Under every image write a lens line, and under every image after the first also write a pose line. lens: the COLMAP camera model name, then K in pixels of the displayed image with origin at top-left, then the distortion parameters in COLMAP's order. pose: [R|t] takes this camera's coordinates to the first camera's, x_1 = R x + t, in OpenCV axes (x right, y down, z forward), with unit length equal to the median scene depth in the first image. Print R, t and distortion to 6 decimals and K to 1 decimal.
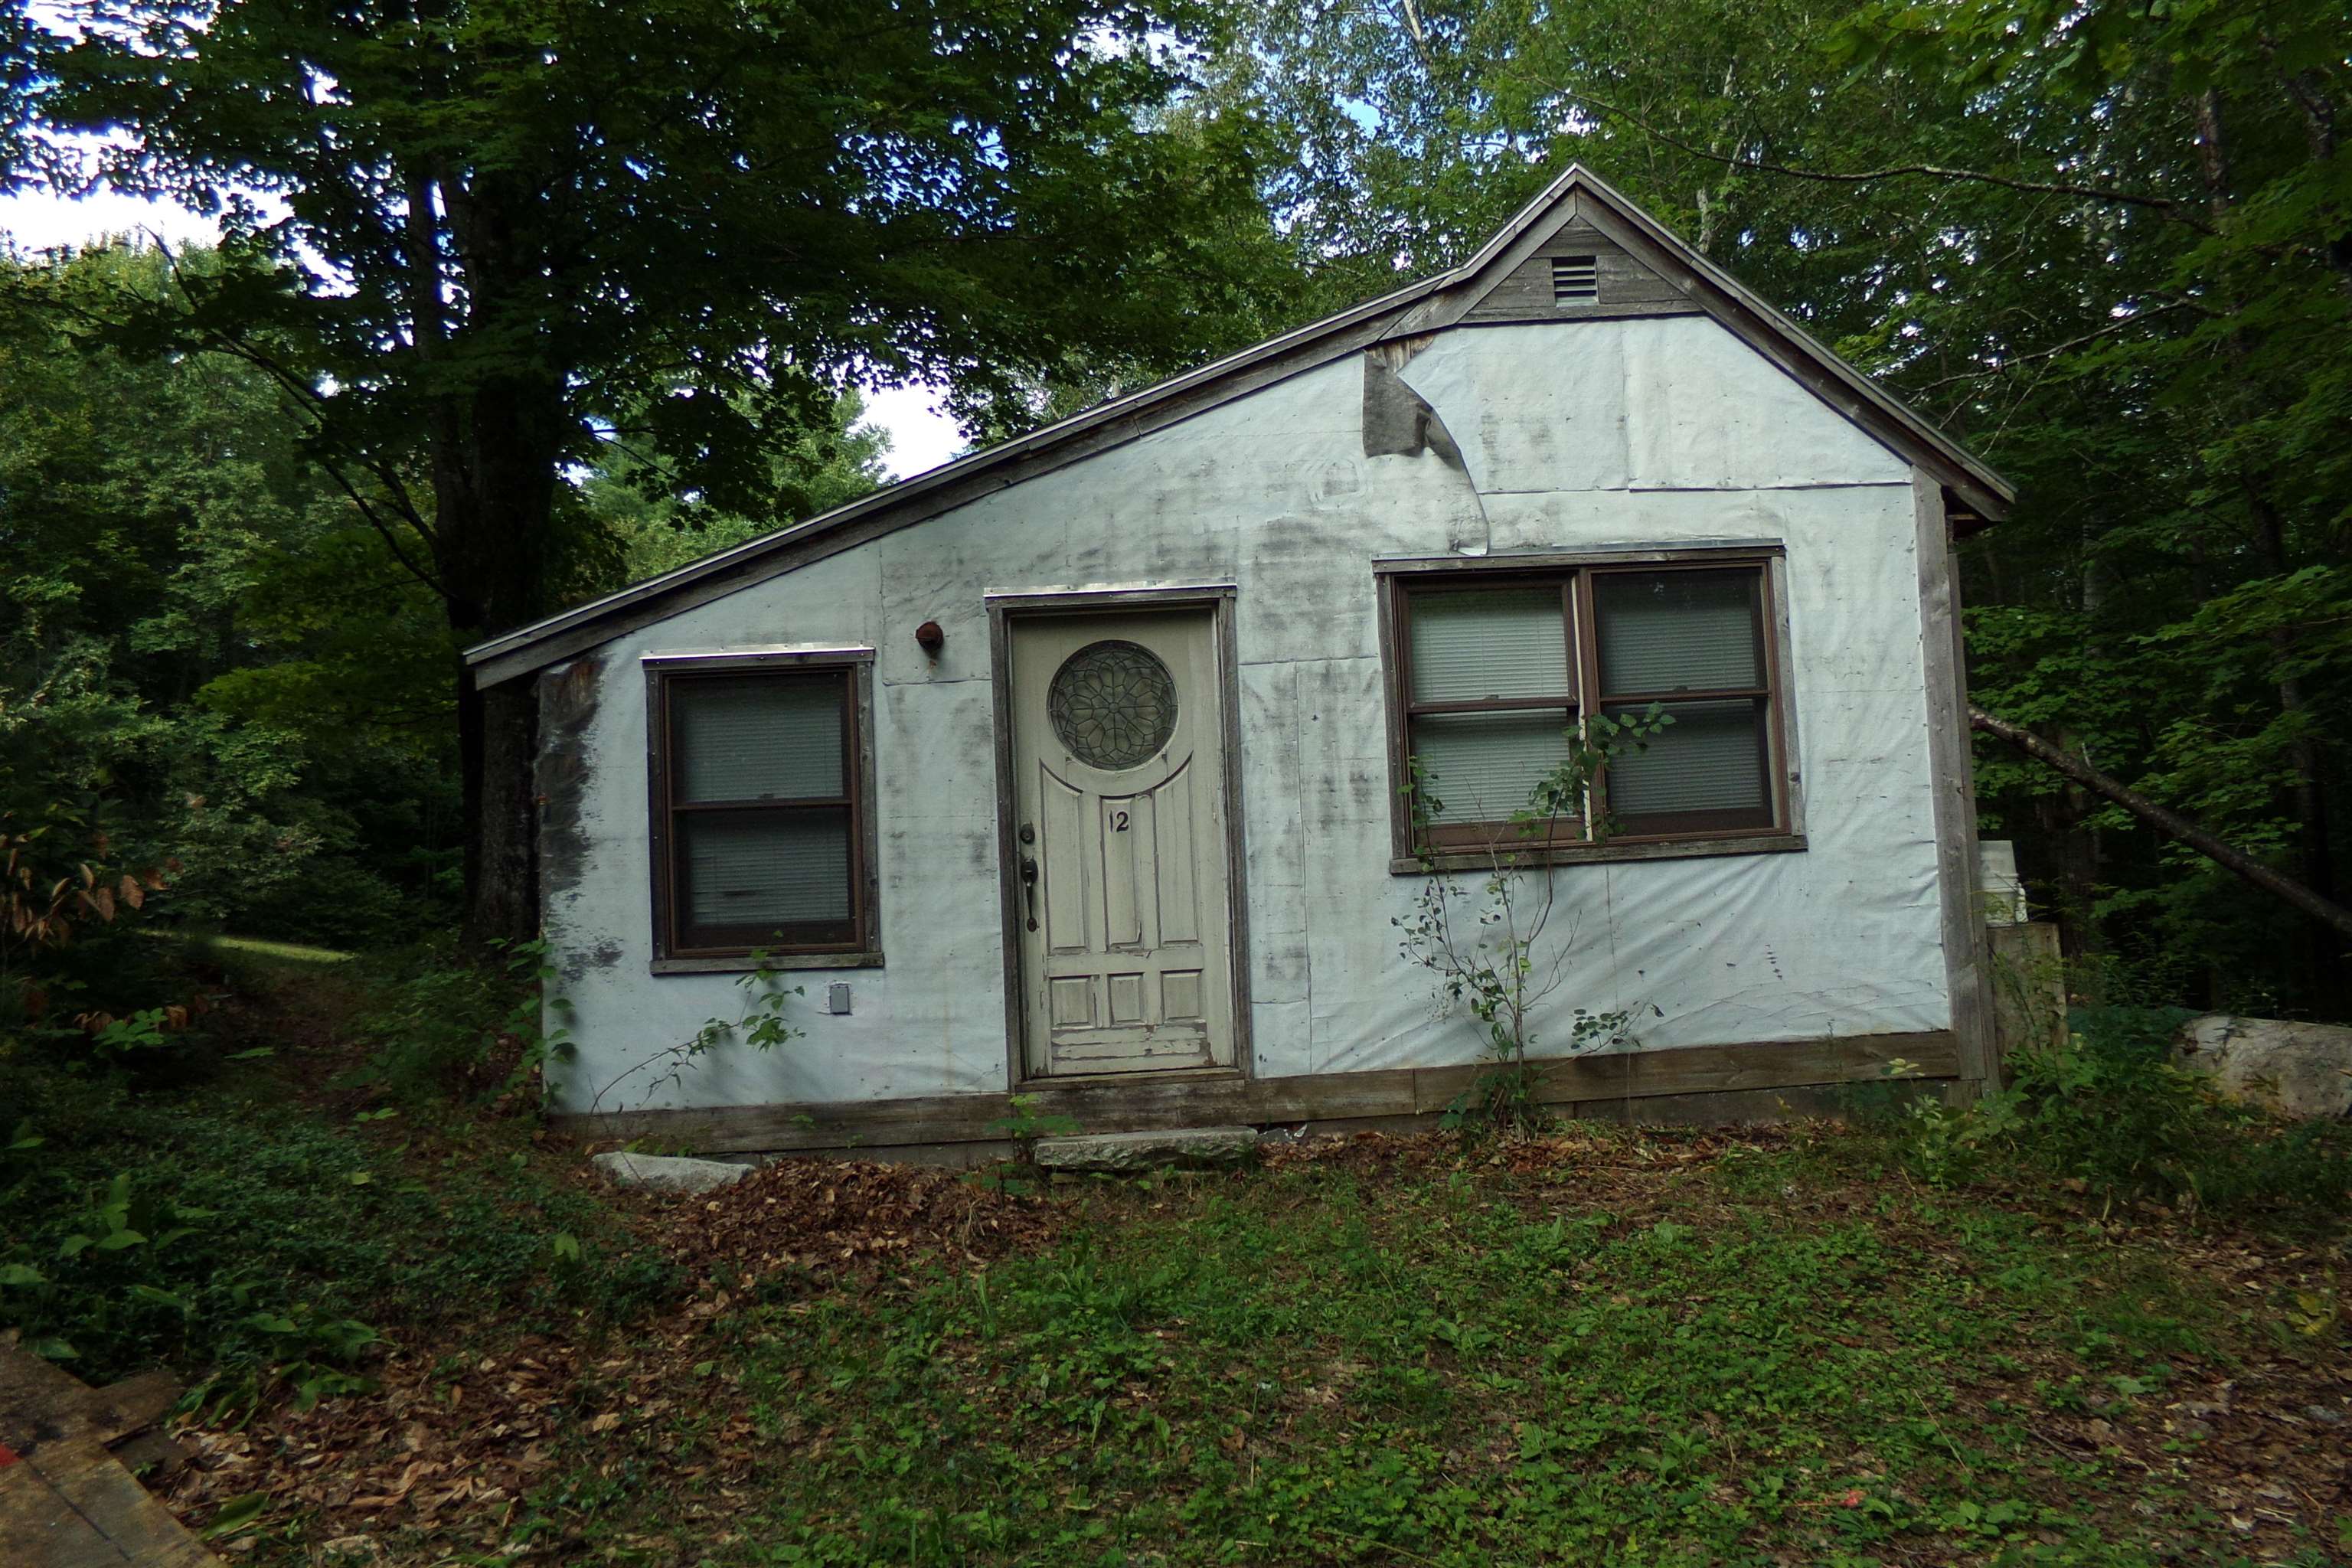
lens RADIAL K [[1656.6, 0, 1162.6], [0, 1656.6, 782.6], [0, 0, 1]] dist [-0.106062, 0.232767]
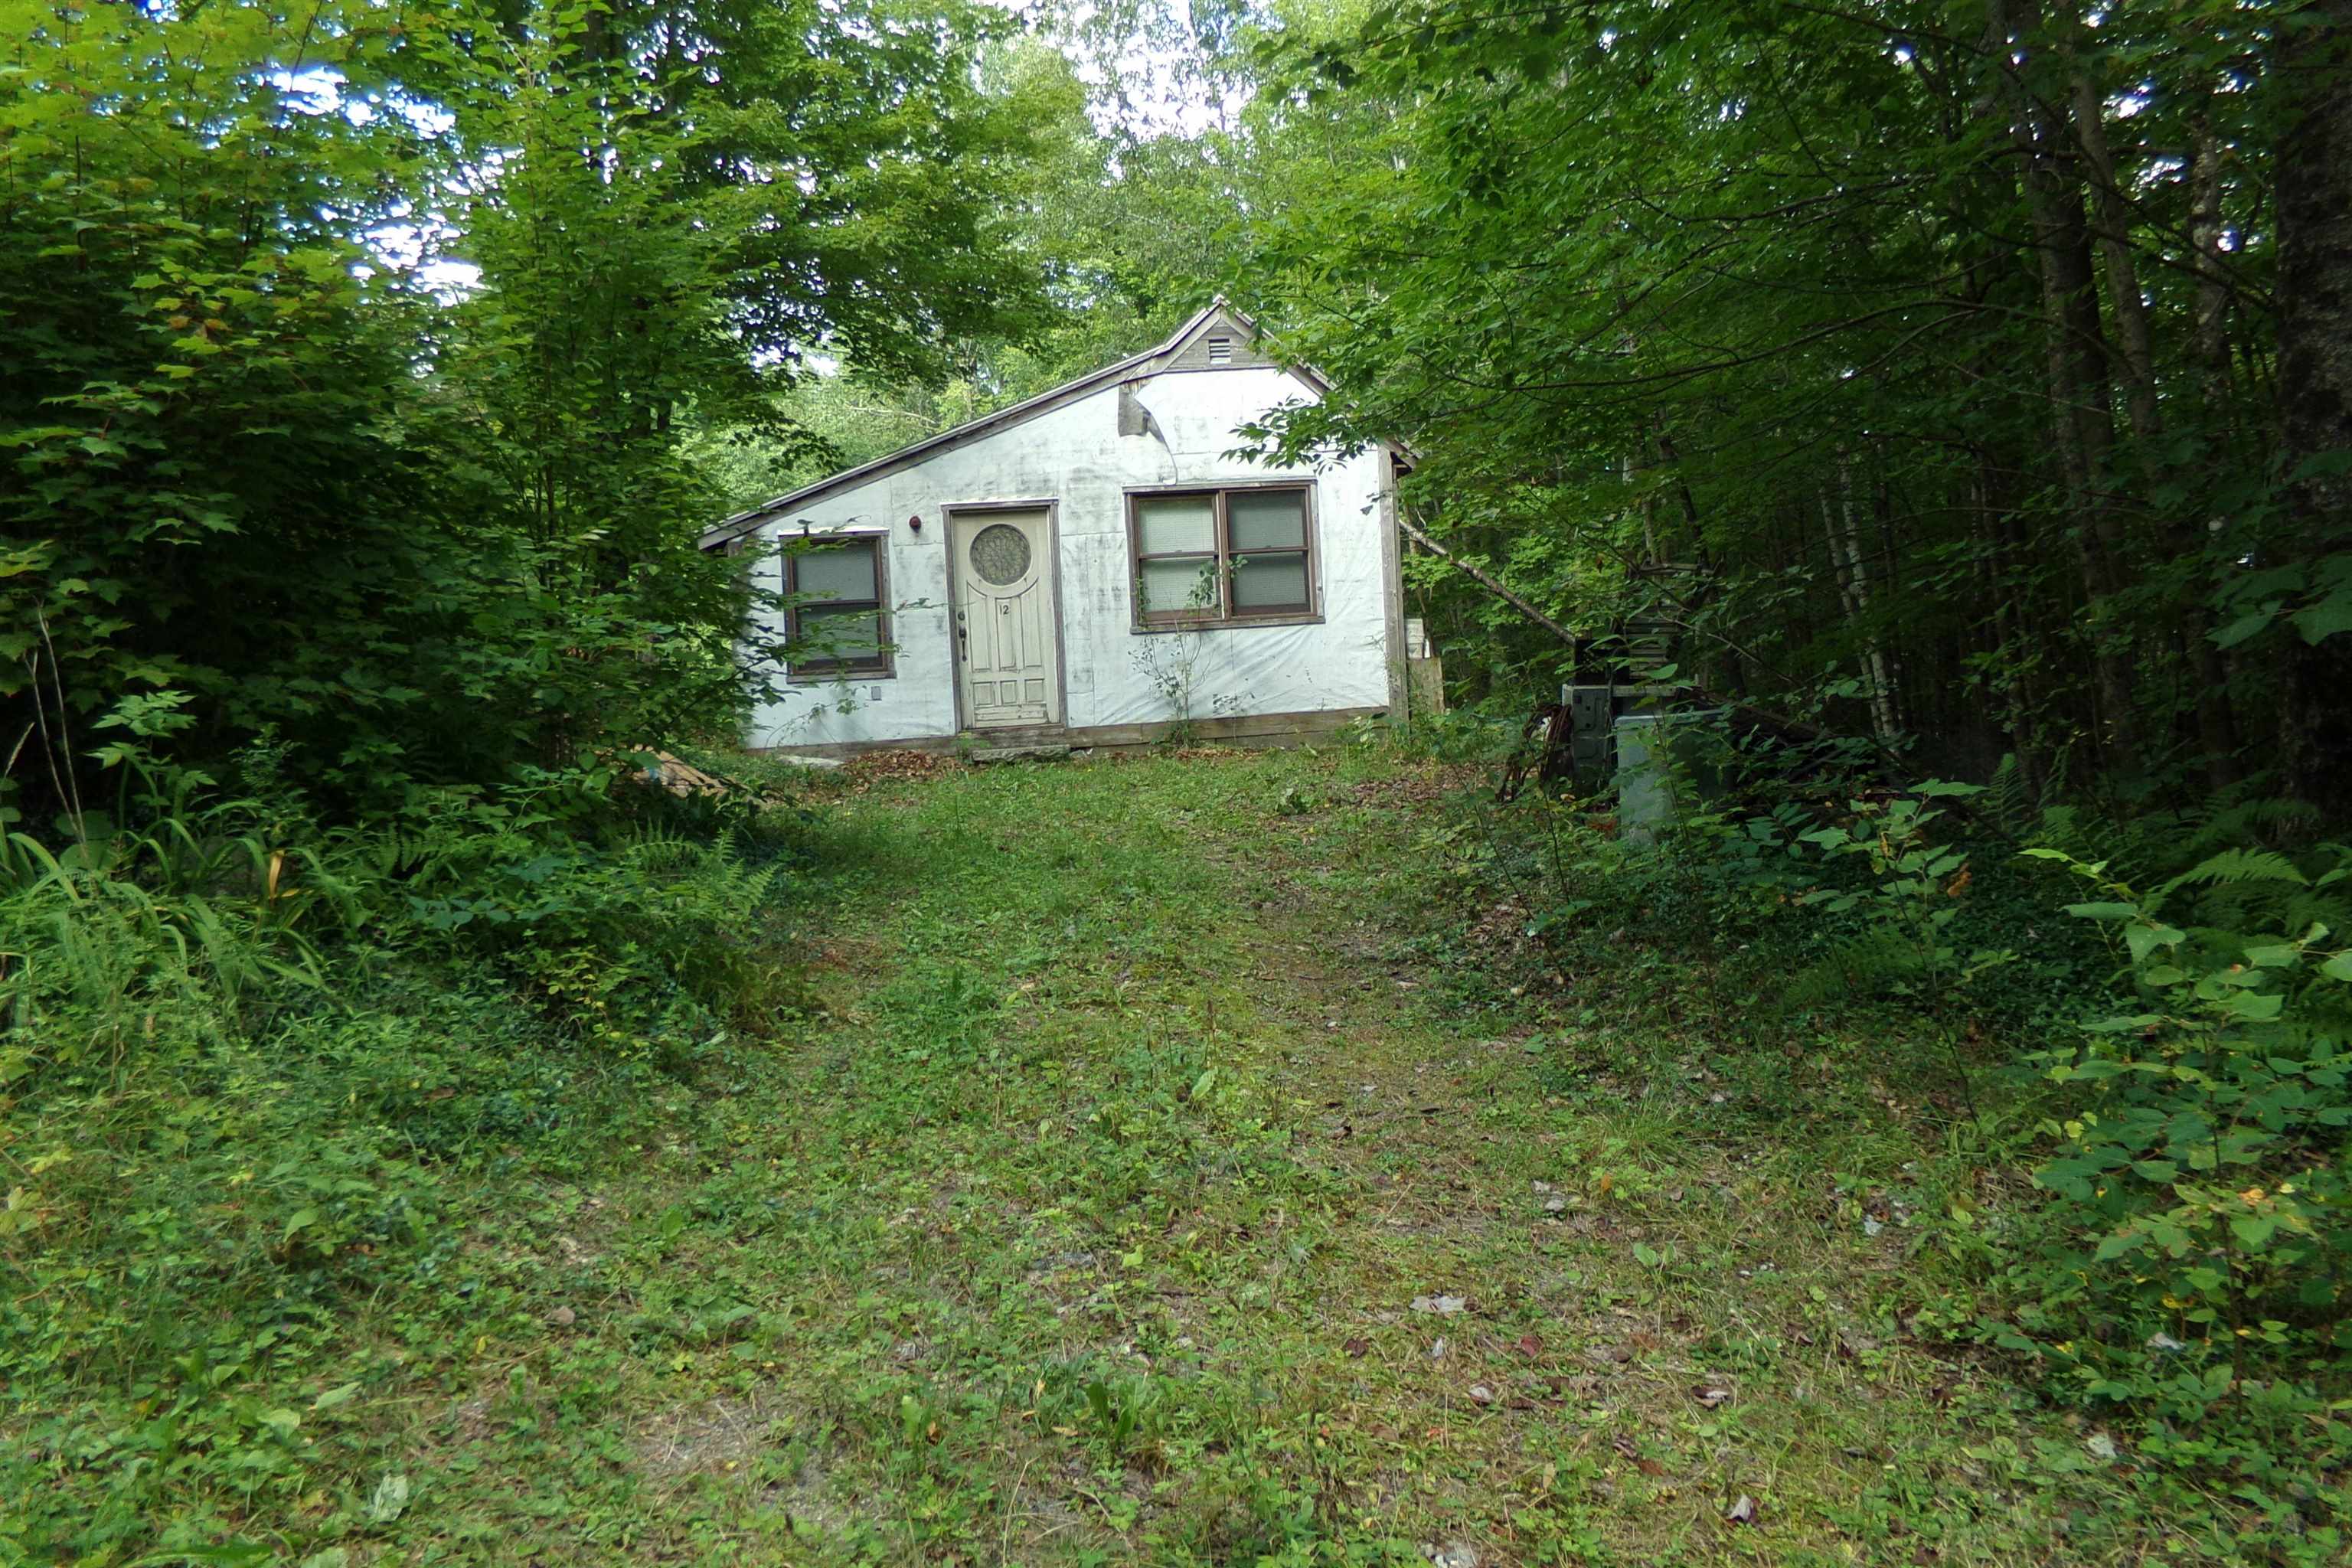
lens RADIAL K [[1656.6, 0, 1162.6], [0, 1656.6, 782.6], [0, 0, 1]] dist [-0.106062, 0.232767]
pose [[0.992719, -0.014839, 0.119539, -0.081938], [0.001686, 0.993997, 0.109392, 0.012284], [-0.120445, -0.108394, 0.986784, -1.159387]]
